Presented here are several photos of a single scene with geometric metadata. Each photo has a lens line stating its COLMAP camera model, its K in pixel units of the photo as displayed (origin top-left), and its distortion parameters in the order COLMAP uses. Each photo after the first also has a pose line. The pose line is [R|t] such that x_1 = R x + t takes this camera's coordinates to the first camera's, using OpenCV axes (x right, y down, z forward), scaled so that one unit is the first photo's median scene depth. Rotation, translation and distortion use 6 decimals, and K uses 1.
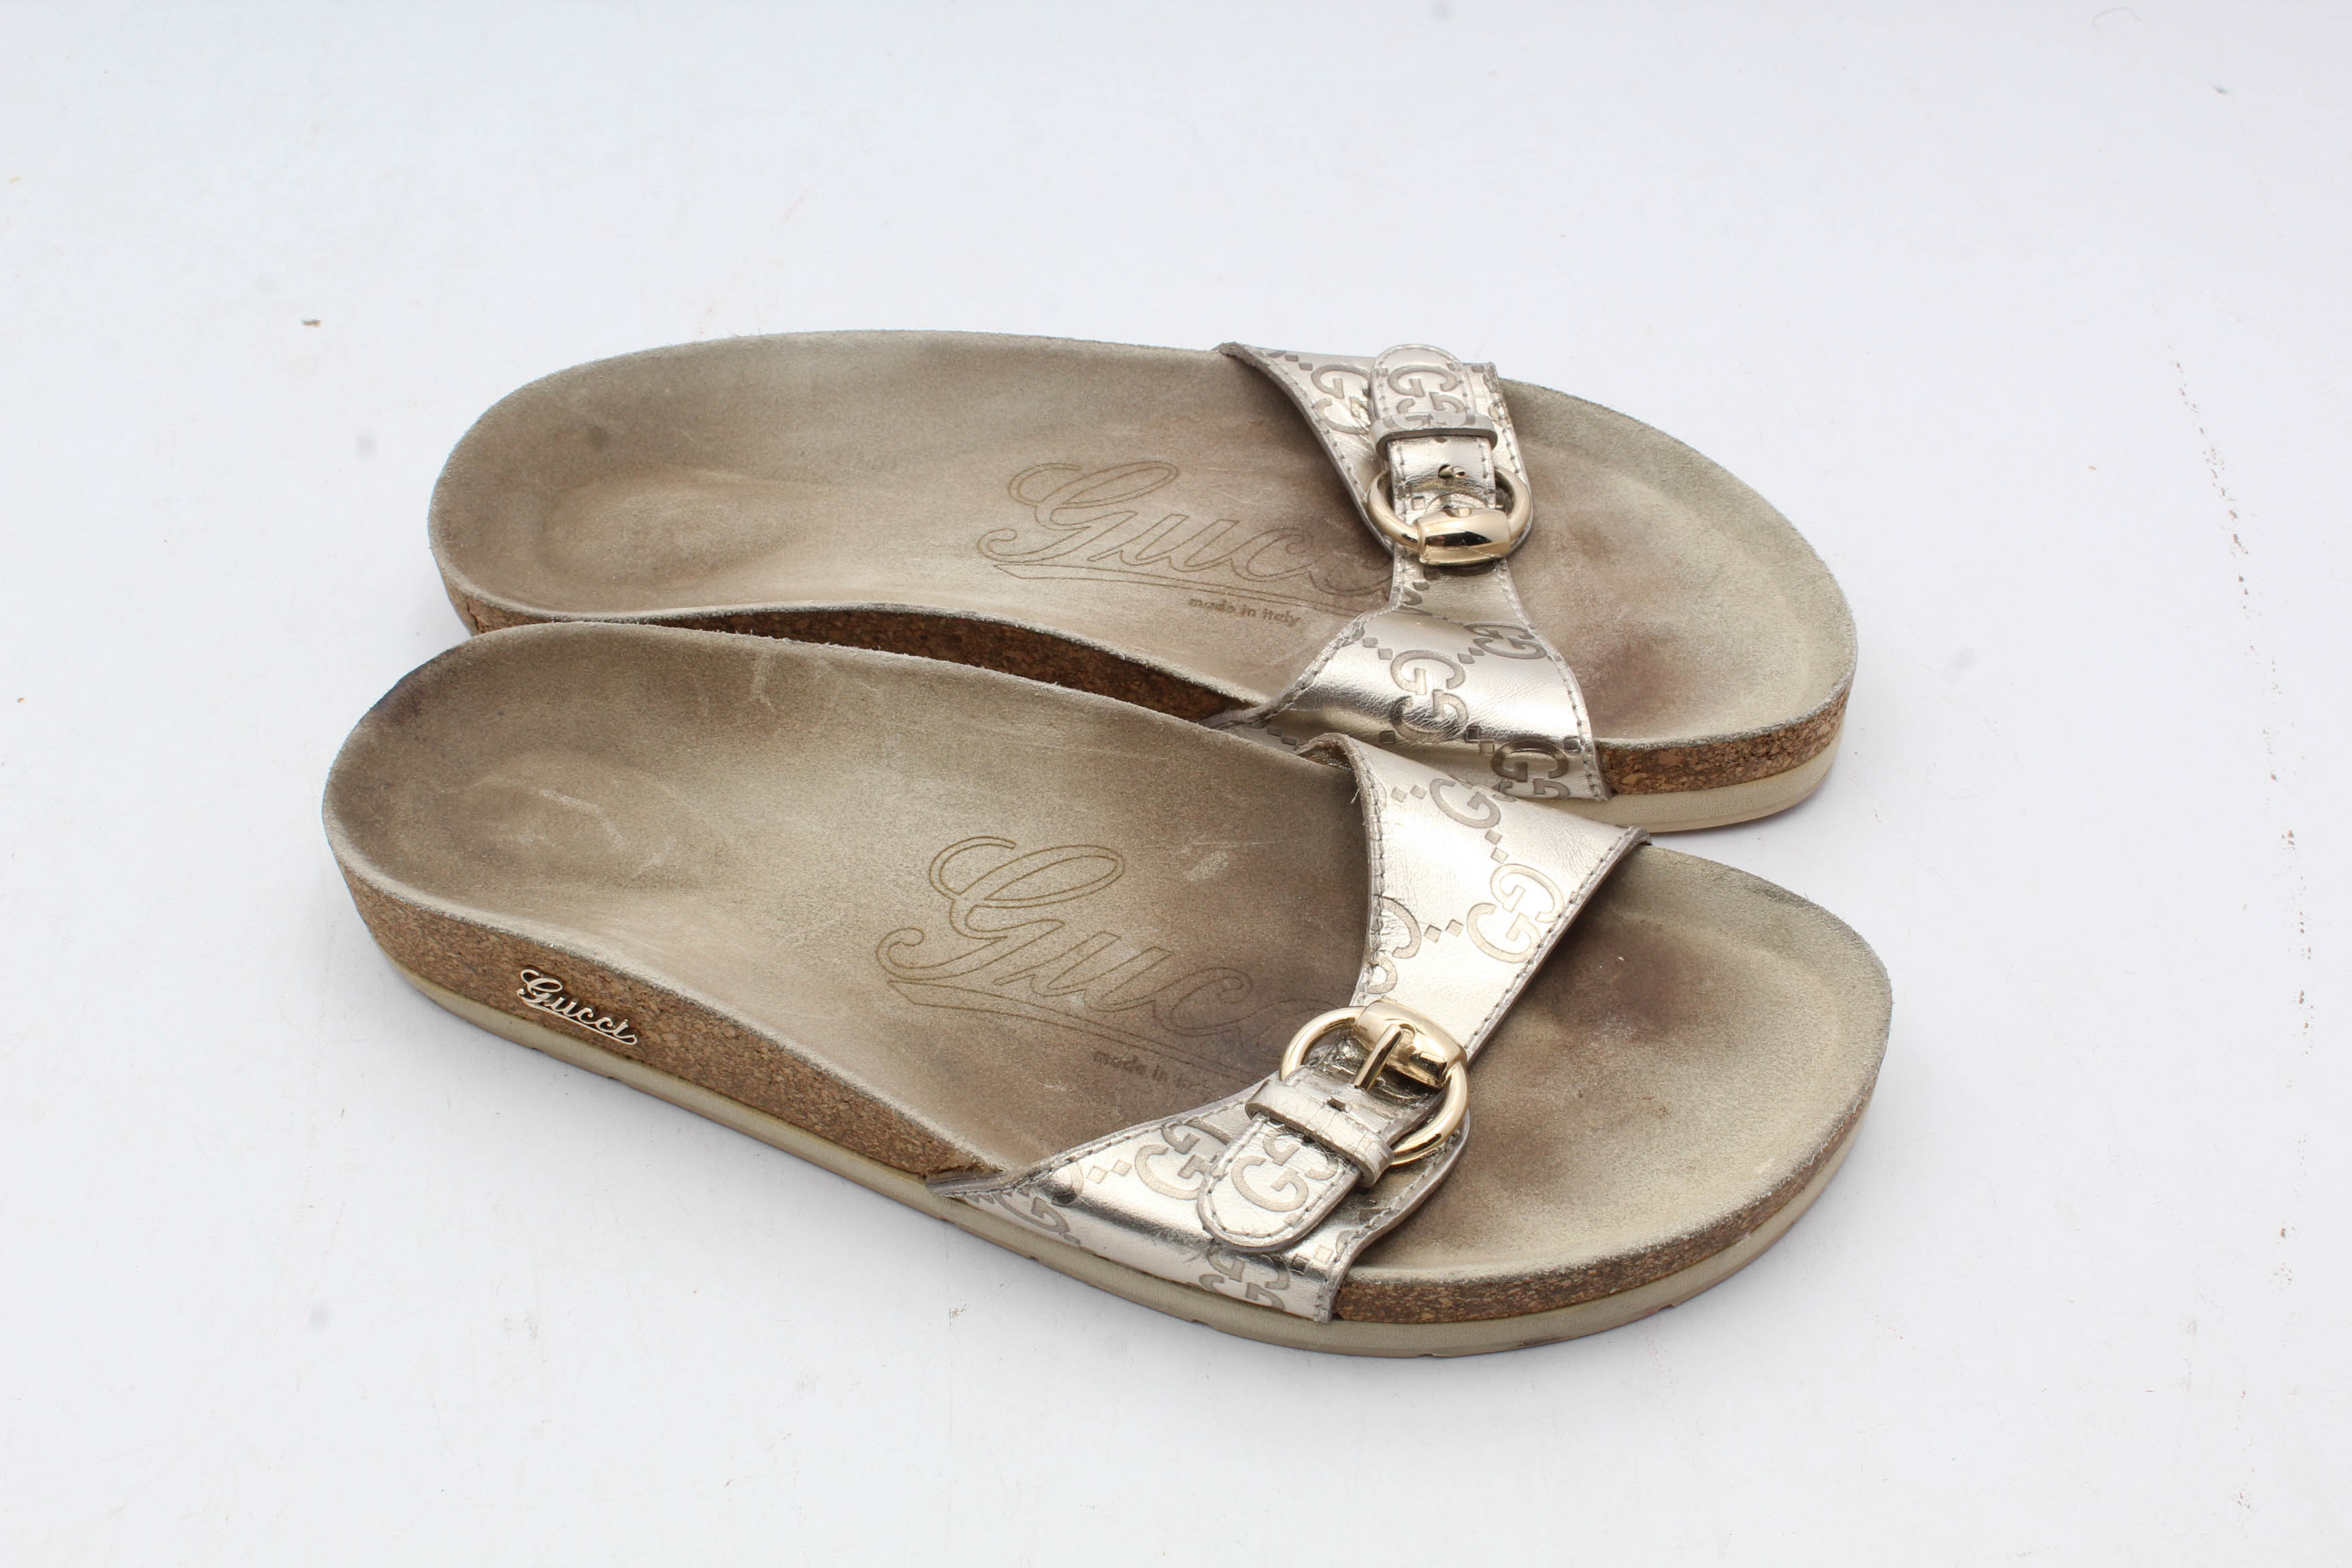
lens RADIAL K [[3250.5, 0, 1175.5], [0, 3250.5, 785.1], [0, 0, 1]] dist [0.013492, 0.000000]
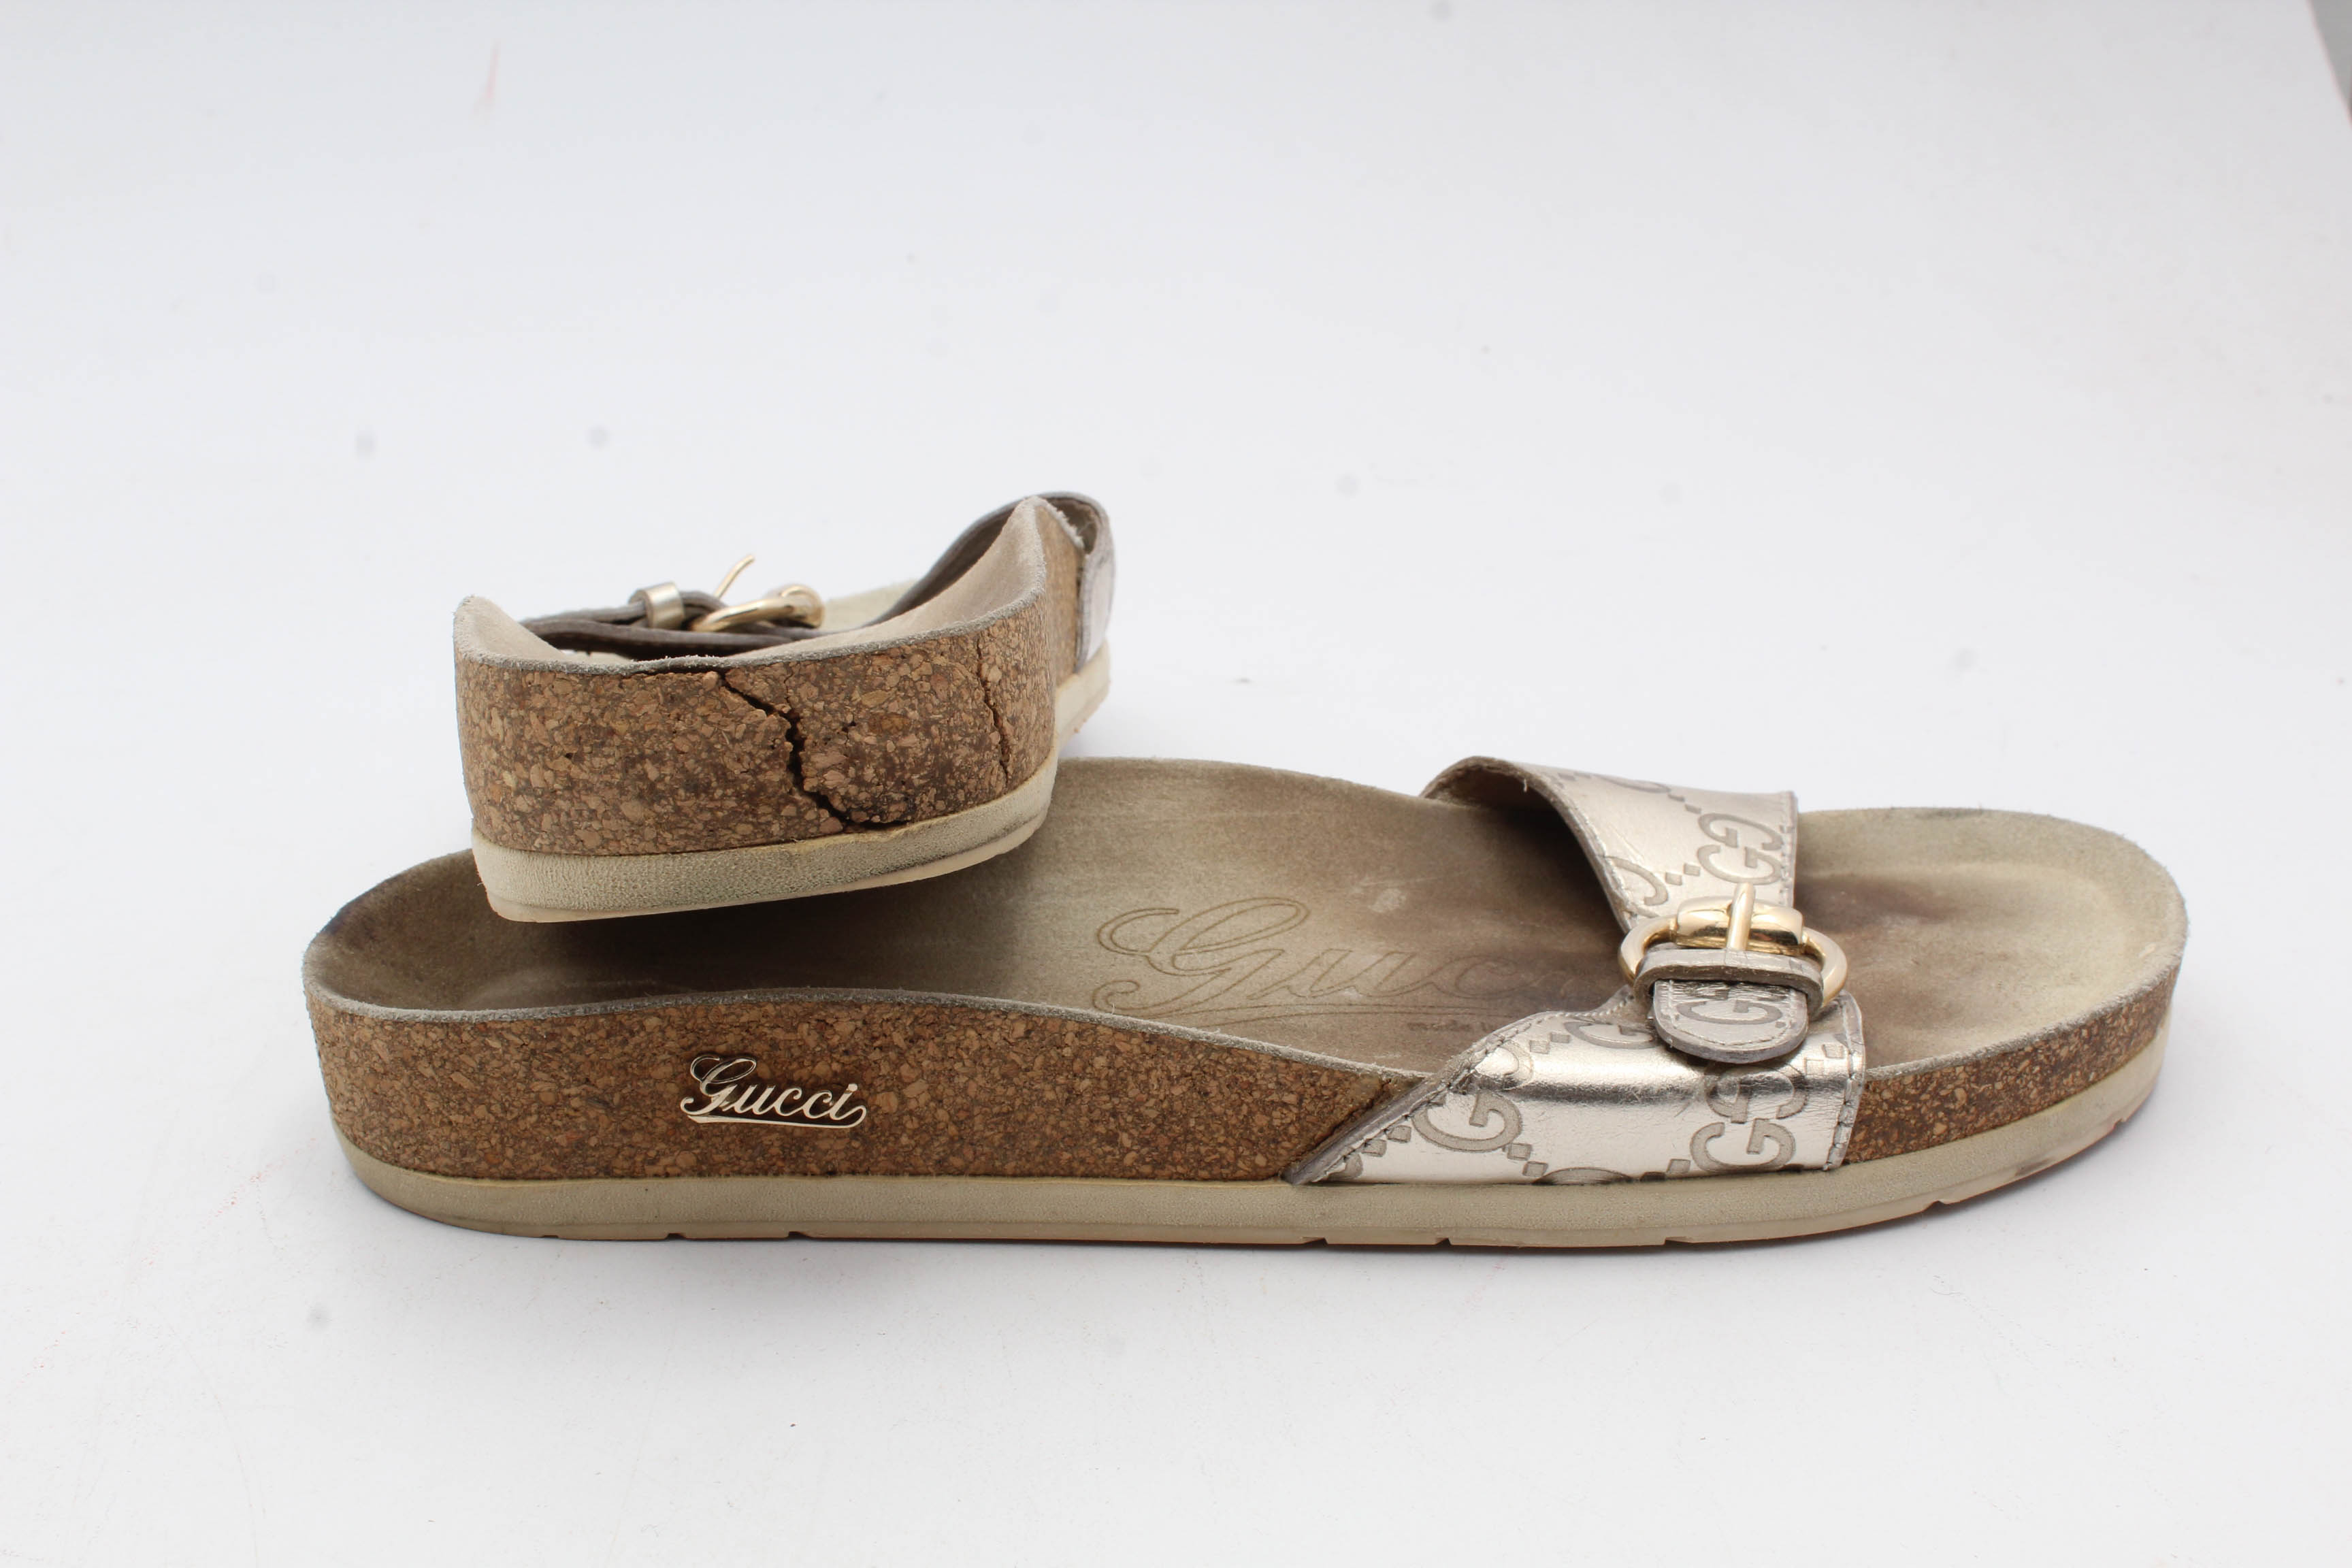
lens RADIAL K [[3030.6, 0, 1175.3], [0, 3030.6, 783.5], [0, 0, 1]] dist [-0.010759, 0.000000]
pose [[0.898696, -0.096432, 0.427839, -0.360888], [0.293229, 0.857541, -0.422658, 0.303825], [-0.326132, 0.505296, 0.798946, 0.331115]]
